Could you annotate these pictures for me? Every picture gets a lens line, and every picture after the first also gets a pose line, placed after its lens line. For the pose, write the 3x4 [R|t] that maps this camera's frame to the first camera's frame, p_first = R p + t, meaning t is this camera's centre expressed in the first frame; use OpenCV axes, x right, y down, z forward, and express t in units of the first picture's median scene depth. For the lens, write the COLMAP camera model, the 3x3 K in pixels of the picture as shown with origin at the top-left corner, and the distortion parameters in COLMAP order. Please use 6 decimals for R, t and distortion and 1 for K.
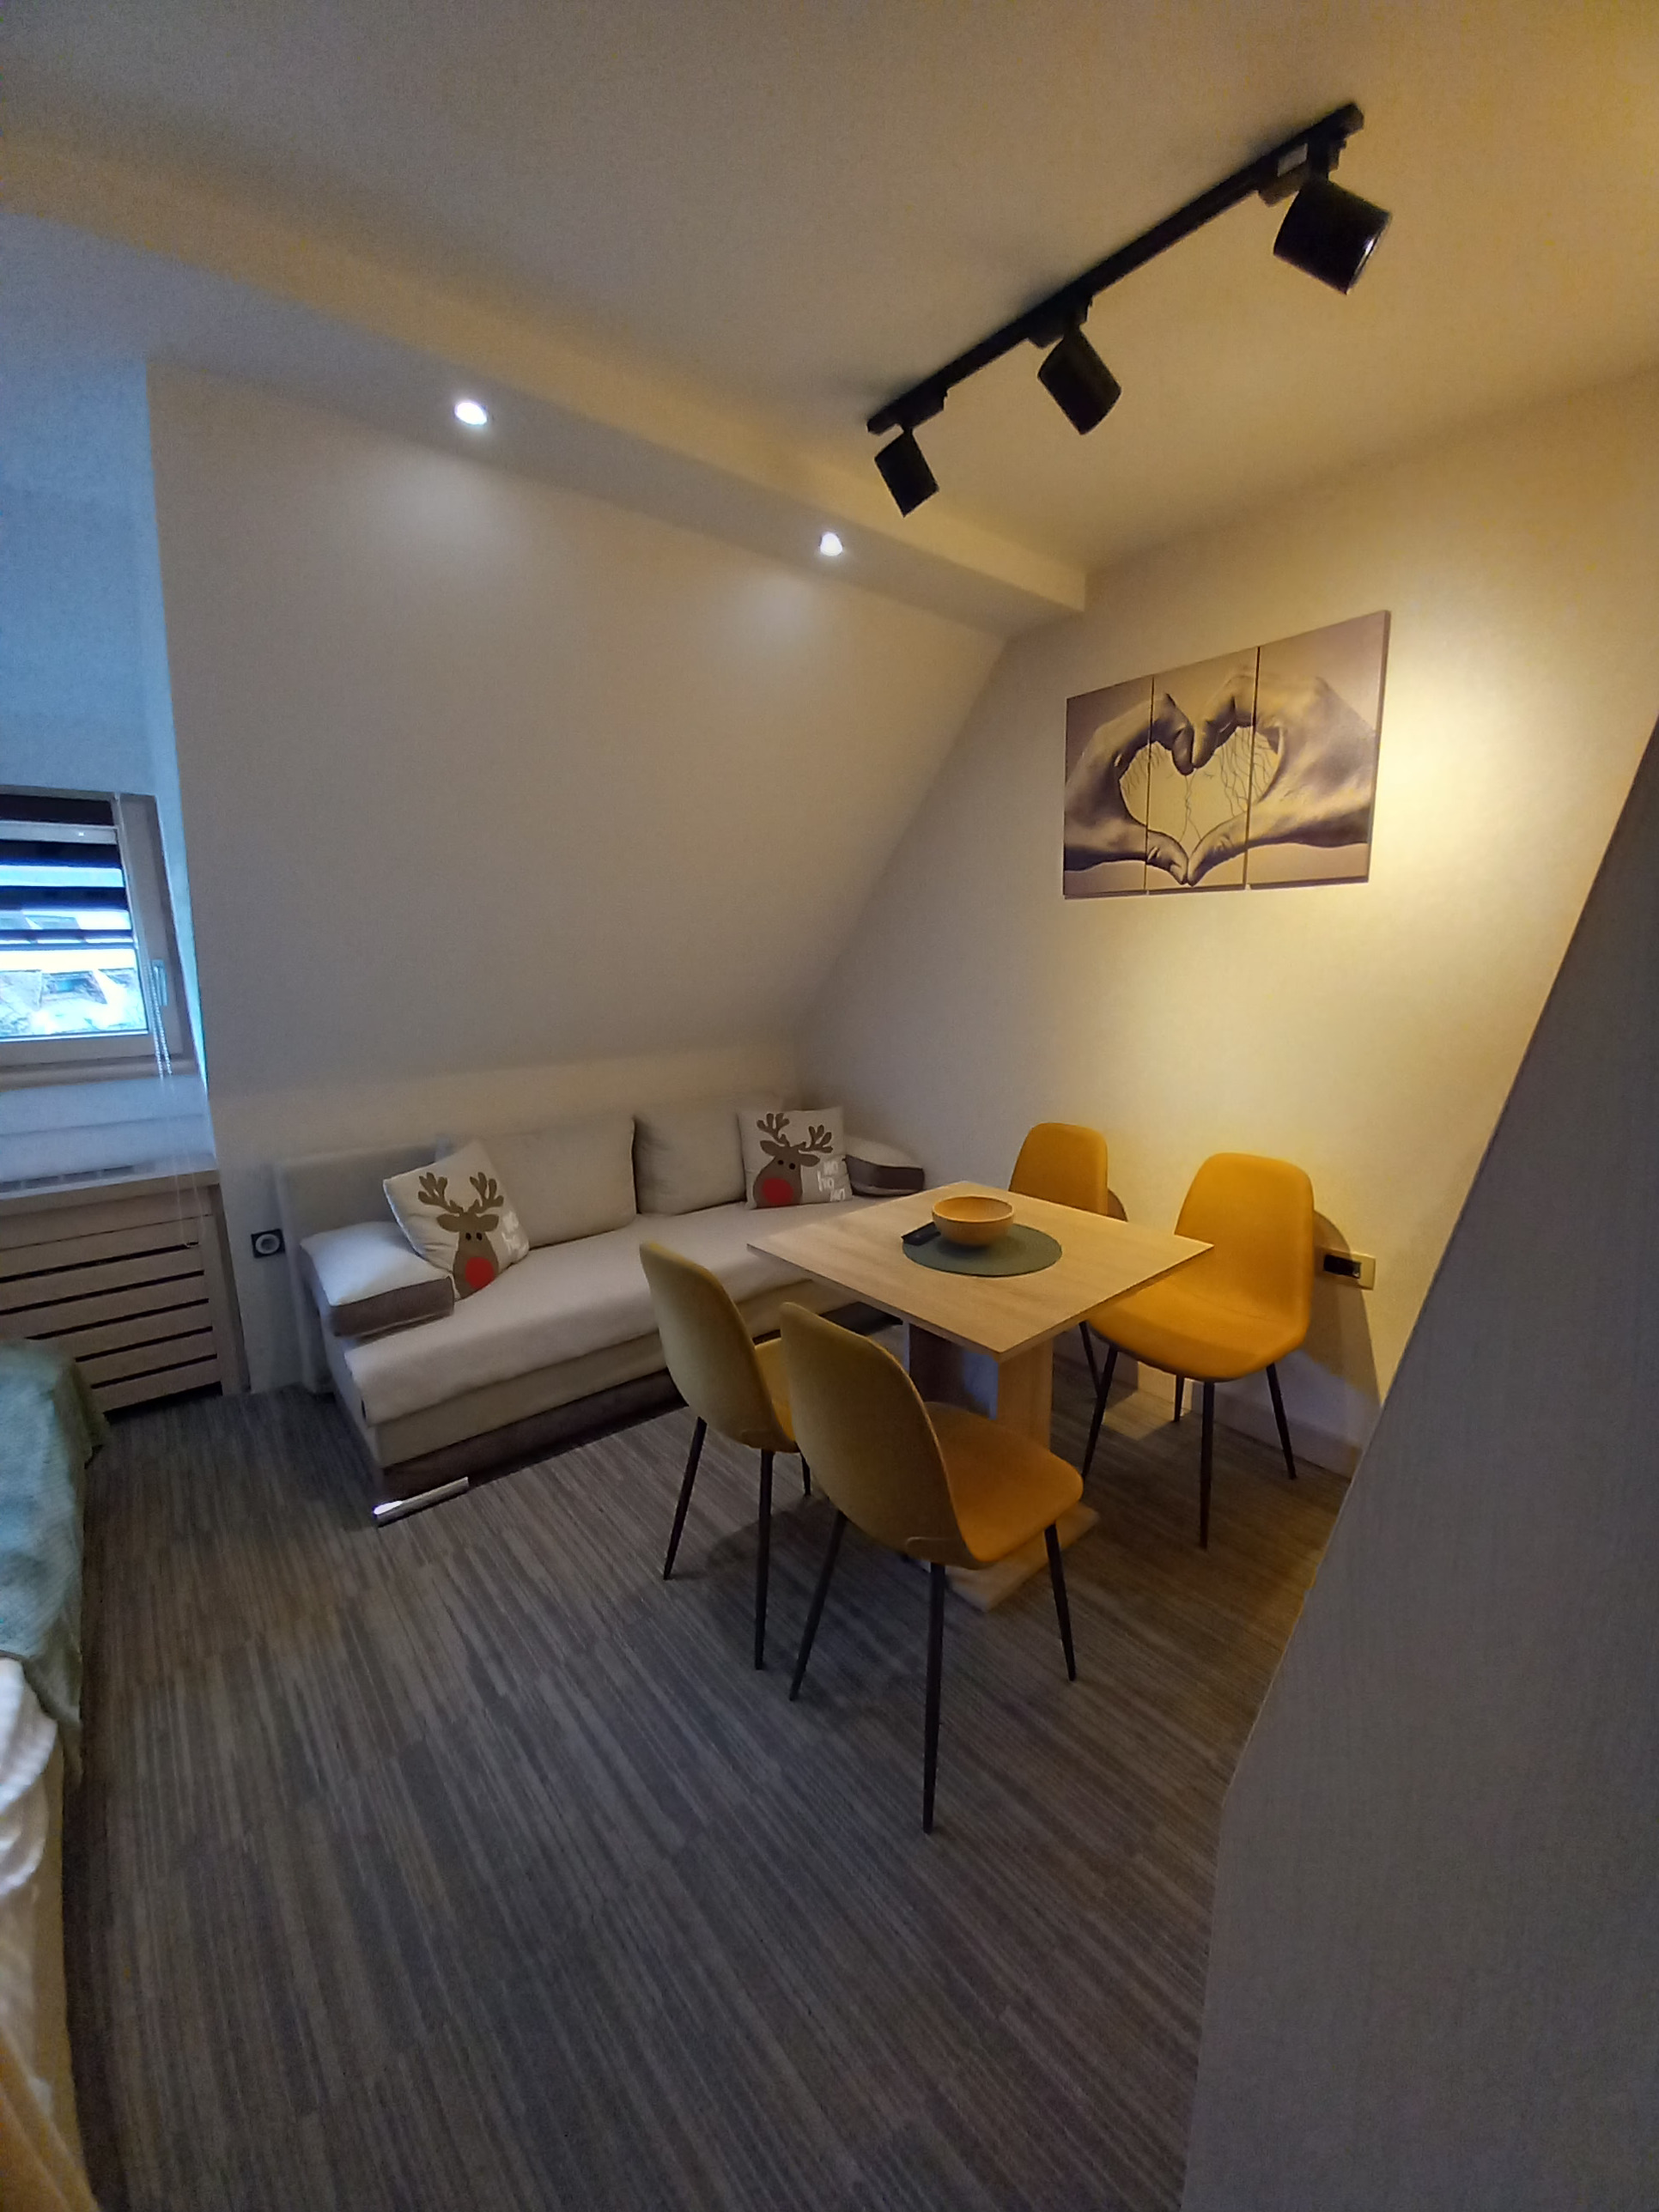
lens RADIAL K [[829.2, 0, 847.2], [0, 829.2, 1115.7], [0, 0, 1]] dist [0.010921, -0.009026]
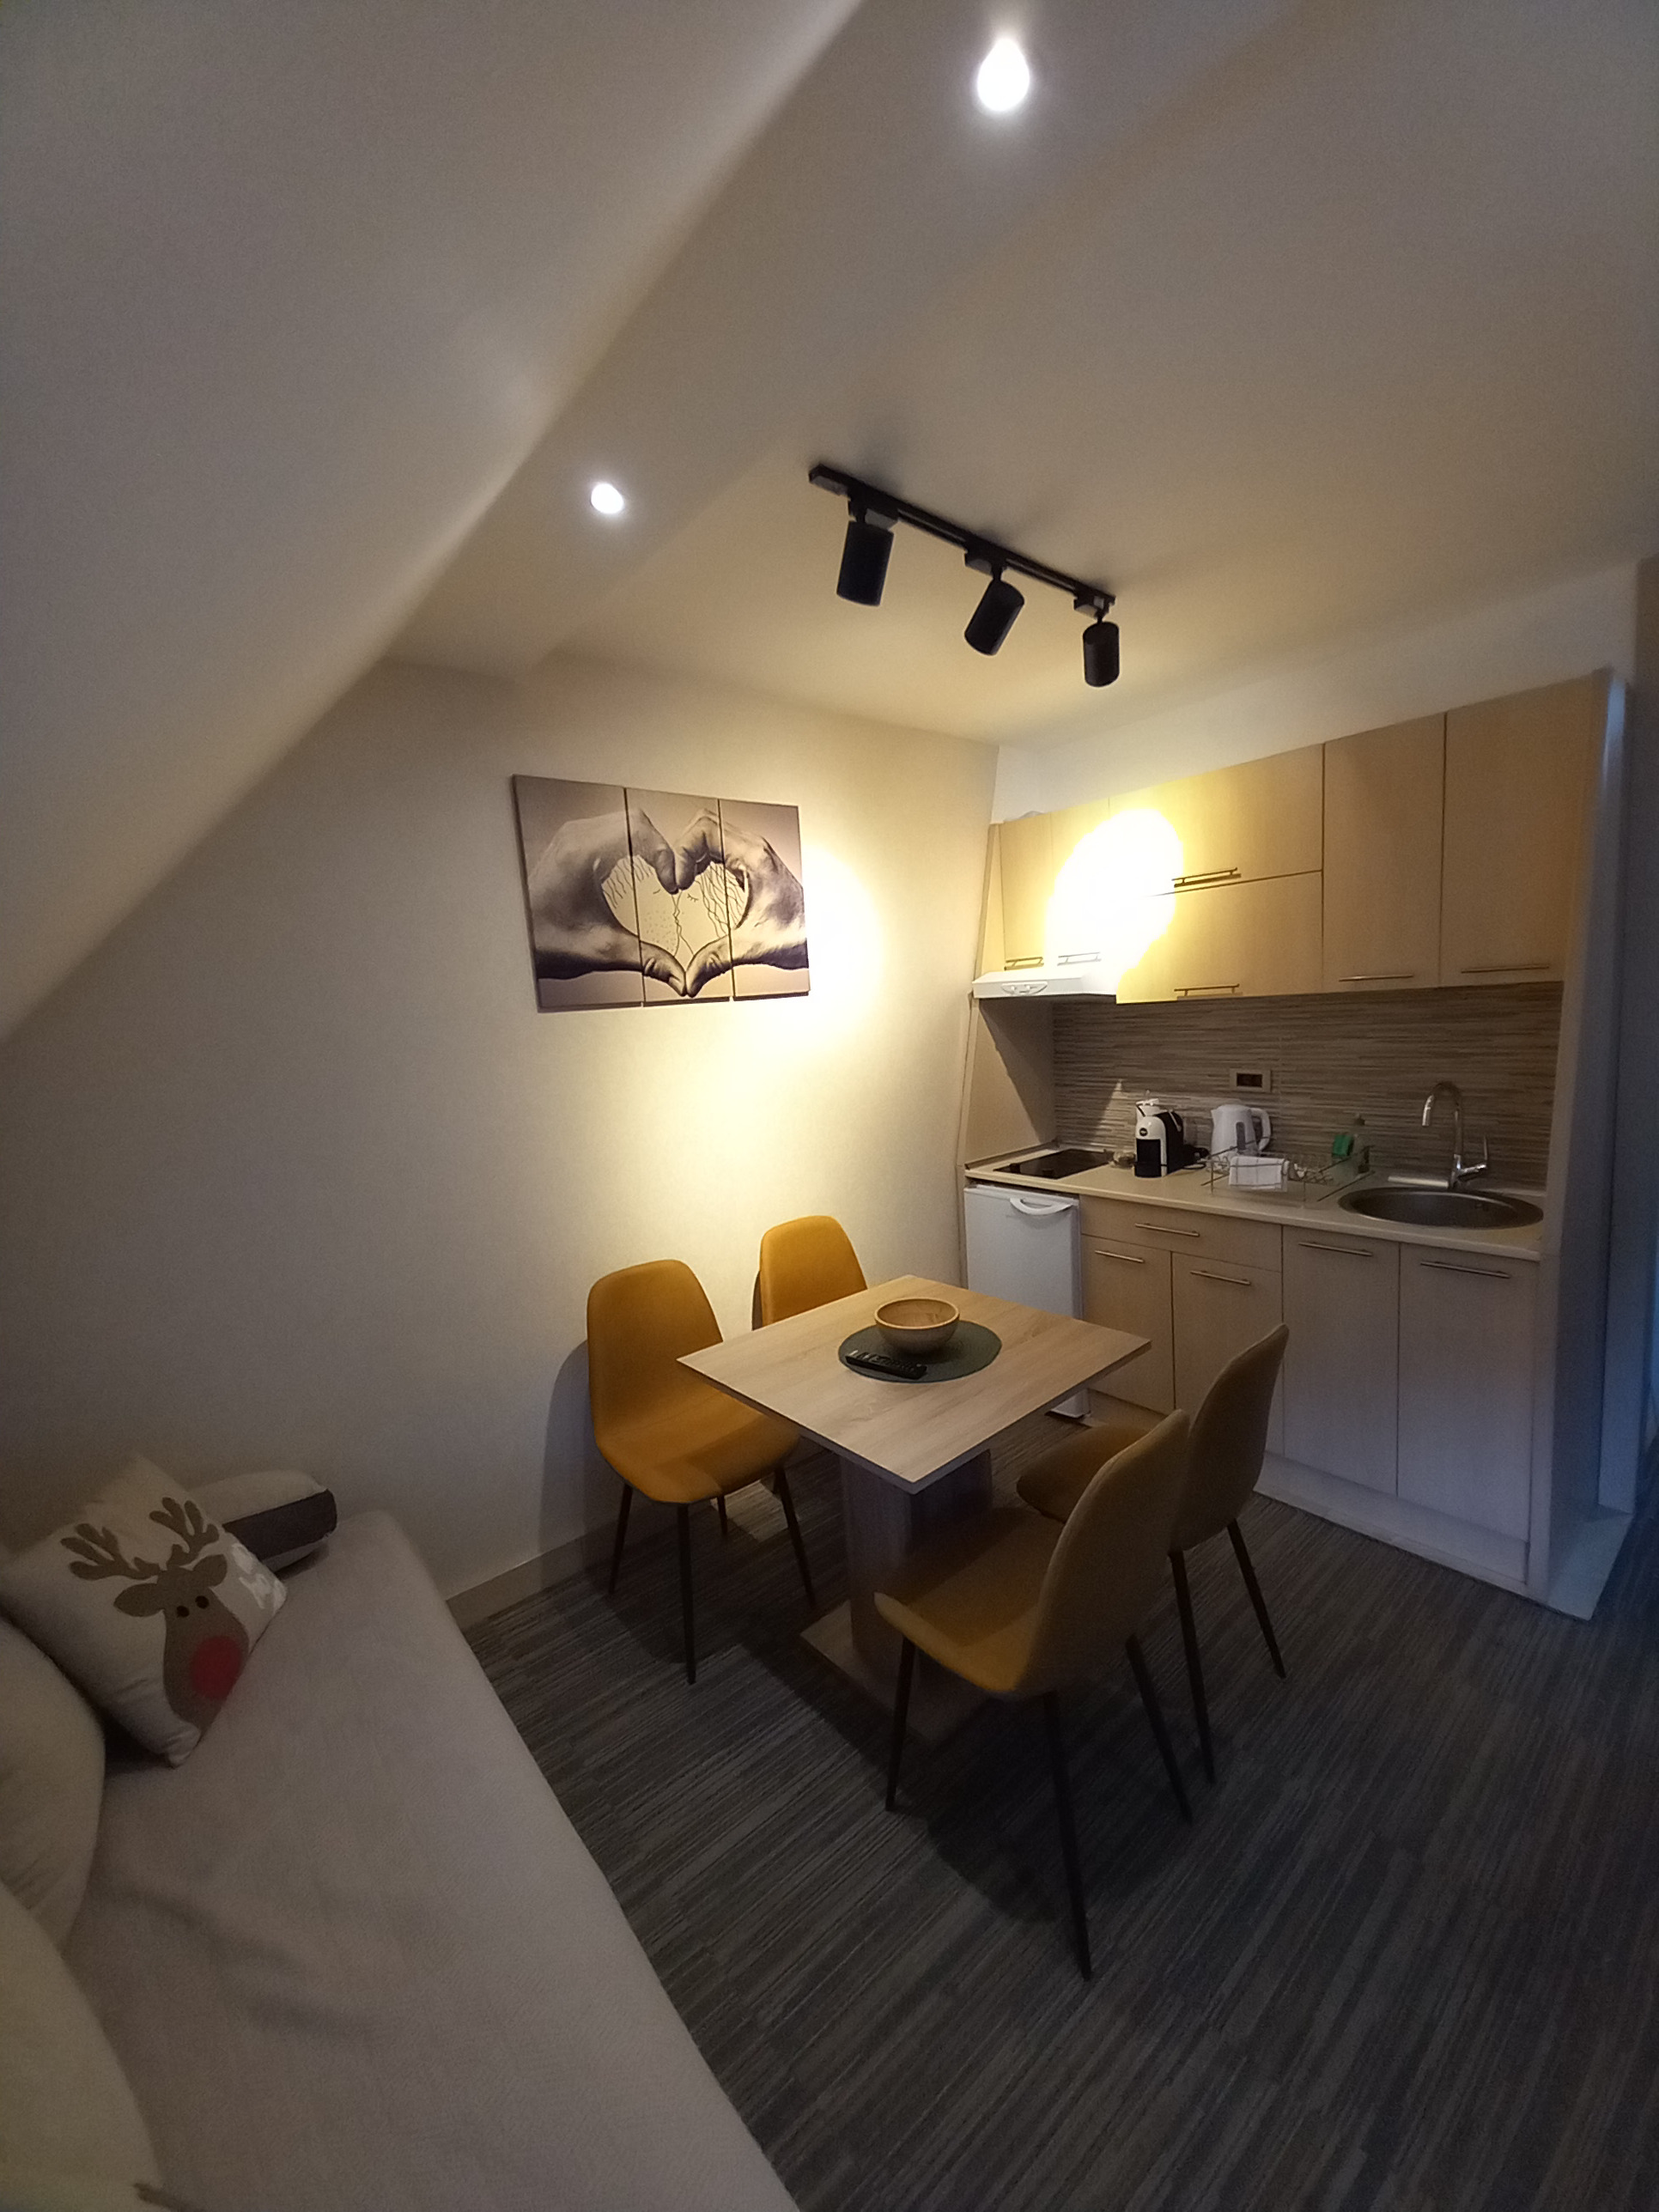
lens RADIAL K [[862.8, 0, 865.2], [0, 862.8, 1112.9], [0, 0, 1]] dist [0.022399, -0.016556]
pose [[-0.003947, -0.119594, 0.992815, -0.736605], [0.268882, 0.956133, 0.116245, -0.219211], [-0.963165, 0.267409, 0.028383, 0.850852]]
